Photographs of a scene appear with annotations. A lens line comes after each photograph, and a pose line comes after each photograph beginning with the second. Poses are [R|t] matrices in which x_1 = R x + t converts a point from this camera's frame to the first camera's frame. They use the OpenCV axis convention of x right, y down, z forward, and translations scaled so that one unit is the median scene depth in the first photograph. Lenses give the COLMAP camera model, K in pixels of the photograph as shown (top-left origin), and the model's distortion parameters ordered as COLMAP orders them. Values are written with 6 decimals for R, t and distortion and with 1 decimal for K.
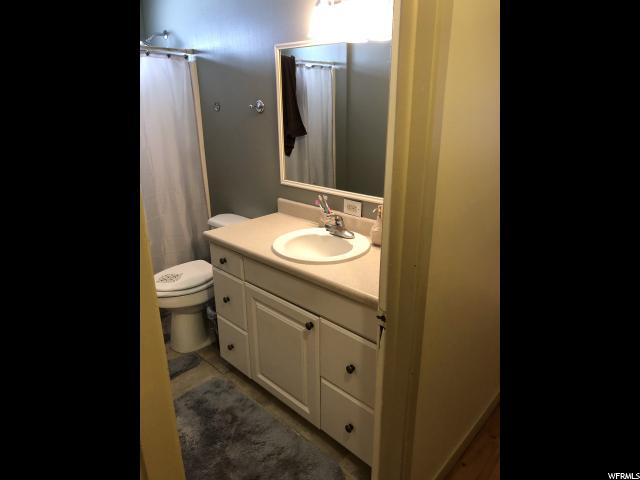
lens RADIAL K [[396.3, 0, 318.2], [0, 396.3, 231.9], [0, 0, 1]] dist [0.005065, -0.002911]
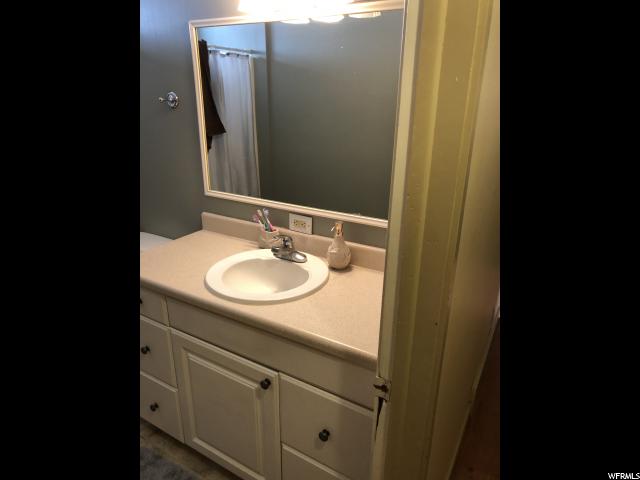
lens RADIAL K [[396.3, 0, 318.2], [0, 396.3, 231.9], [0, 0, 1]] dist [0.005065, -0.002911]
pose [[0.973965, -0.061760, 0.218125, -0.058697], [0.058841, 0.998070, 0.019857, -0.056625], [-0.218931, -0.006505, 0.975719, 0.177138]]
